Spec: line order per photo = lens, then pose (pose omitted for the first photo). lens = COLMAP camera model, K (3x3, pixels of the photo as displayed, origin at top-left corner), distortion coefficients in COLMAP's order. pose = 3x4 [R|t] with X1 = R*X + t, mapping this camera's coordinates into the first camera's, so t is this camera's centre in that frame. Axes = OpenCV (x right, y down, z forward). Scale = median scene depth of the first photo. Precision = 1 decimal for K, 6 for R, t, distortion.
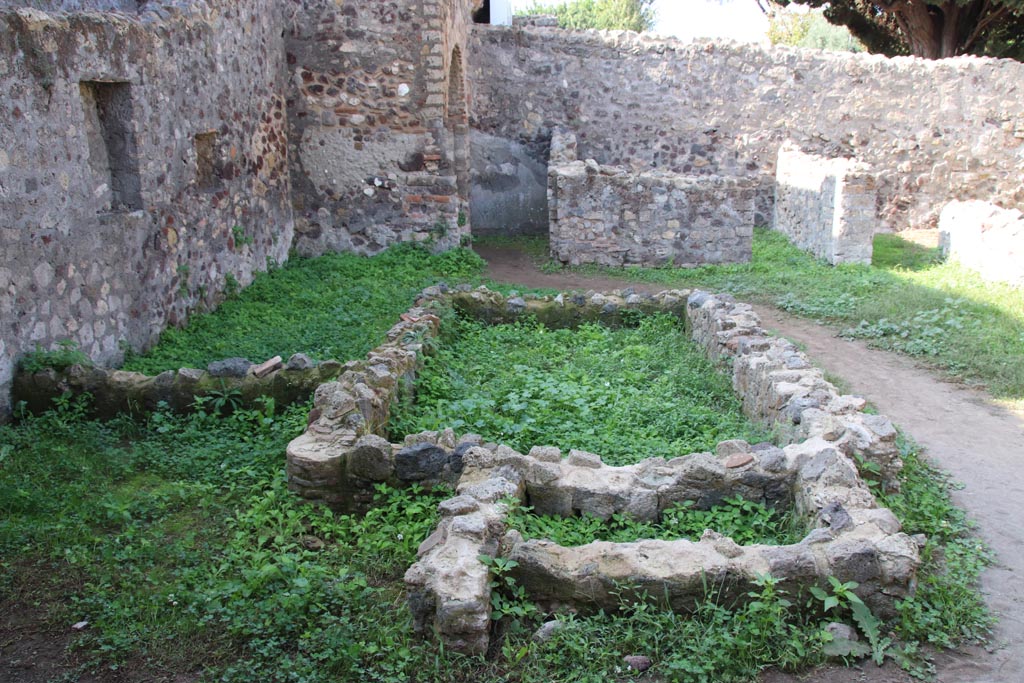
lens RADIAL K [[852.9, 0, 512.1], [0, 852.9, 343.4], [0, 0, 1]] dist [-0.149312, 0.151239]
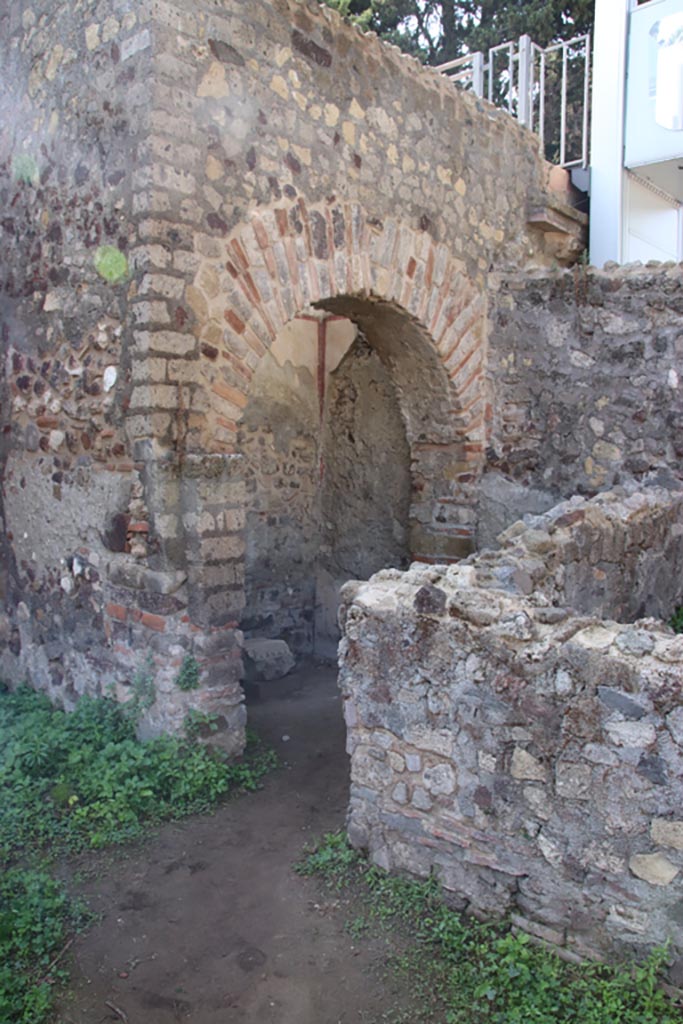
lens RADIAL K [[863.0, 0, 344.1], [0, 863.0, 518.0], [0, 0, 1]] dist [-0.145067, 0.164310]
pose [[0.775039, 0.066105, -0.628447, 0.271663], [-0.185581, 0.974470, -0.126367, -0.187073], [0.604049, 0.214567, 0.767520, 0.717934]]
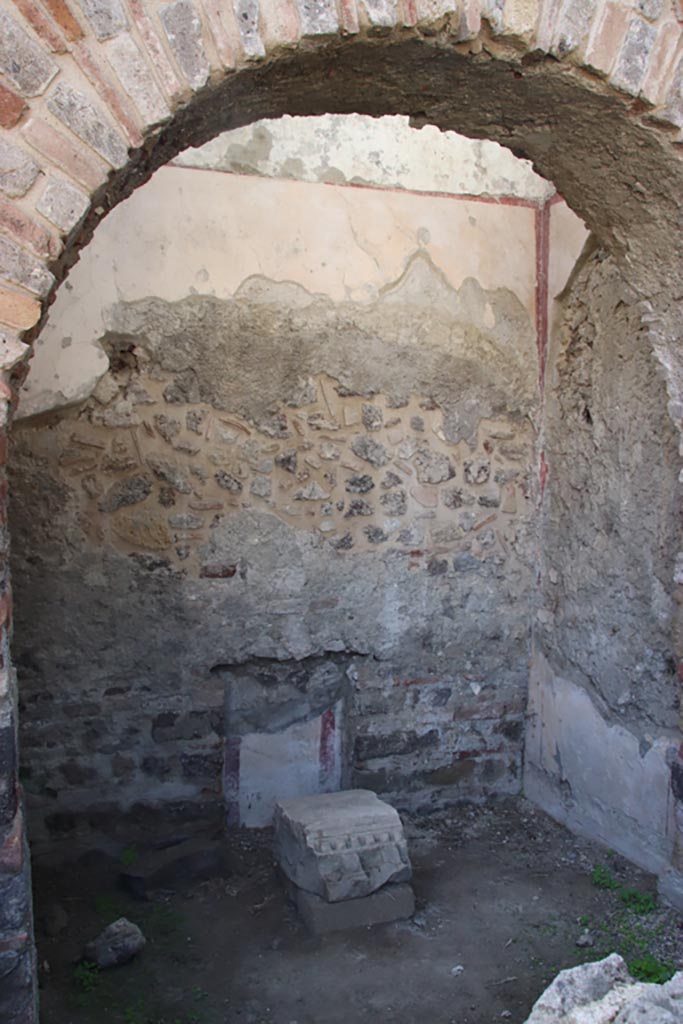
lens RADIAL K [[852.9, 0, 343.3], [0, 852.9, 515.9], [0, 0, 1]] dist [-0.149312, 0.151239]
pose [[0.417748, 0.087707, -0.904319, 0.106328], [-0.241421, 0.970264, -0.017421, -0.273522], [0.875901, 0.225599, 0.426501, 1.033562]]
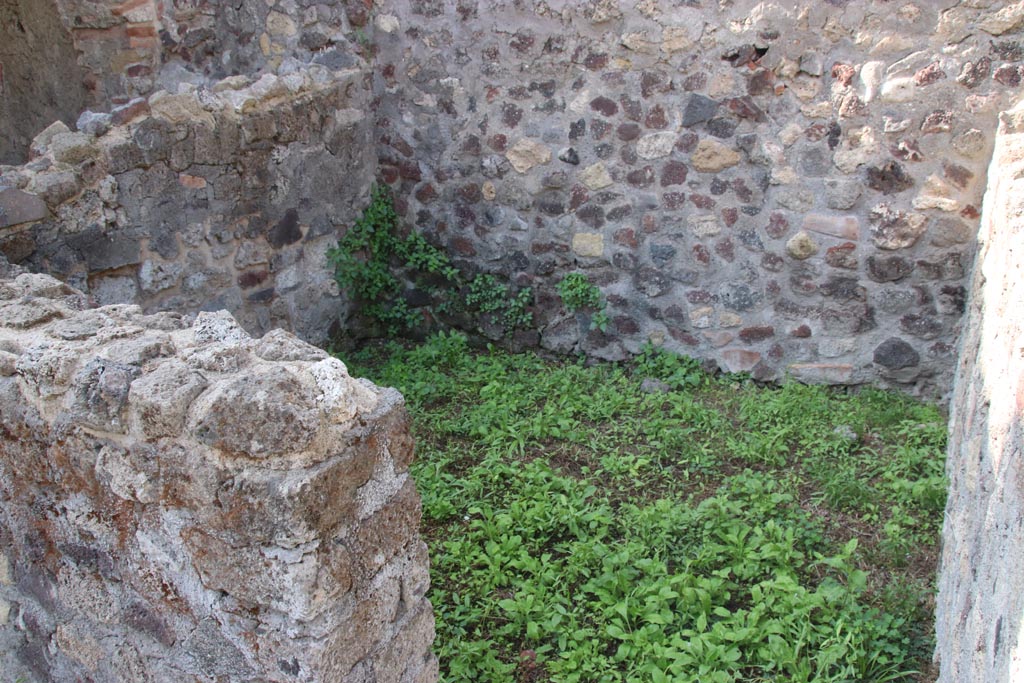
lens RADIAL K [[852.9, 0, 512.1], [0, 852.9, 343.4], [0, 0, 1]] dist [-0.149312, 0.151239]
pose [[0.911912, 0.123318, -0.391419, 0.367276], [-0.091238, 0.990835, 0.099604, -0.220874], [0.400115, -0.055118, 0.914806, 0.885355]]
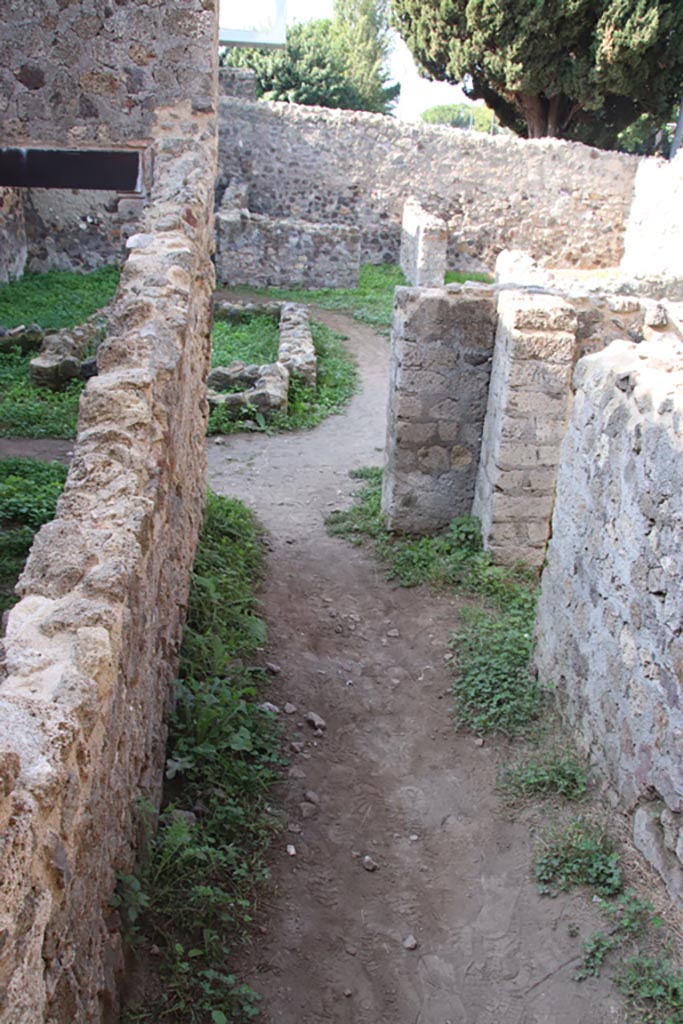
lens RADIAL K [[863.0, 0, 344.1], [0, 863.0, 518.0], [0, 0, 1]] dist [-0.145067, 0.164310]
pose [[0.993921, 0.015051, 0.109062, 0.111727], [-0.032460, 0.986638, 0.159662, 0.056453], [-0.105202, -0.162231, 0.981129, -0.471046]]
